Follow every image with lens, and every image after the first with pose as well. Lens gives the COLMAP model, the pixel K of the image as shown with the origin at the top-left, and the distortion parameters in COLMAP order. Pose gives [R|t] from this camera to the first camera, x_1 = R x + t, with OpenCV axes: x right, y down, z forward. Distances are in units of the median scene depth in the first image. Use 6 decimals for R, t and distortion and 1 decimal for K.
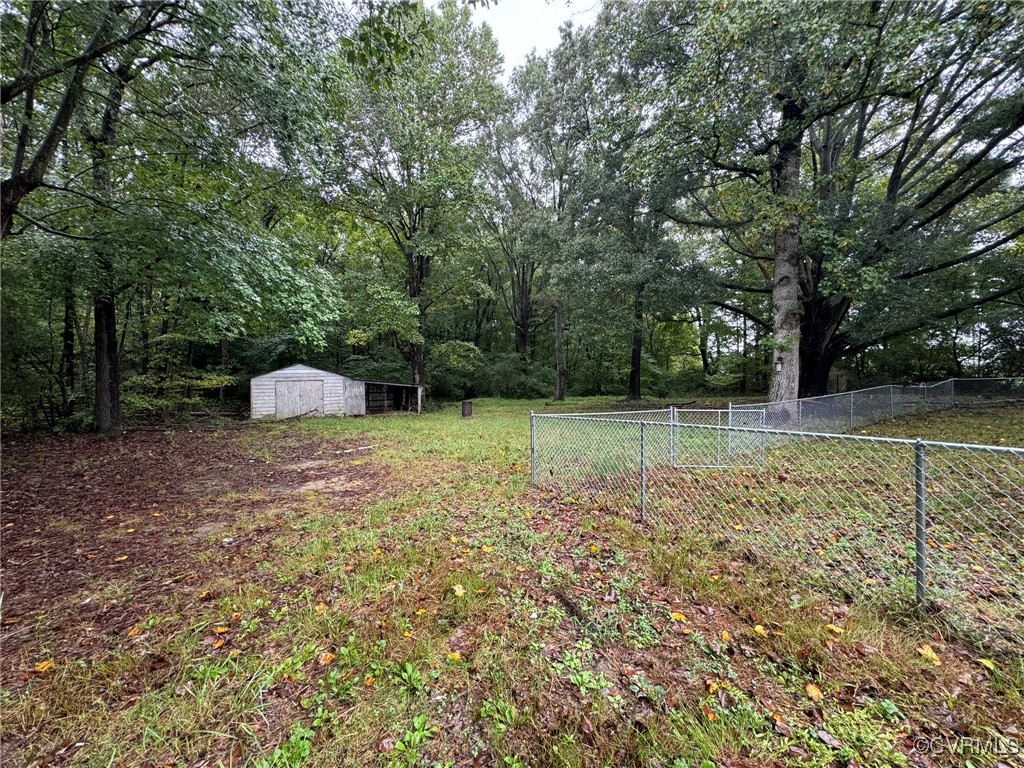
lens RADIAL K [[411.8, 0, 512.5], [0, 411.8, 382.4], [0, 0, 1]] dist [-0.002229, -0.000418]
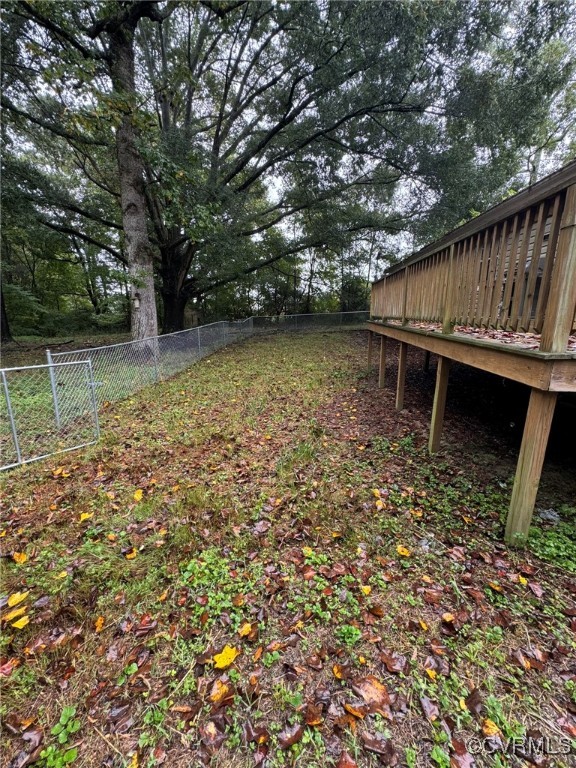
lens RADIAL K [[308.8, 0, 289.6], [0, 308.8, 386.1], [0, 0, 1]] dist [-0.002229, -0.000418]
pose [[0.572087, -0.179223, 0.800372, 0.172185], [0.010212, 0.977315, 0.211545, 0.002616], [-0.820129, -0.112849, 0.560940, 0.197809]]
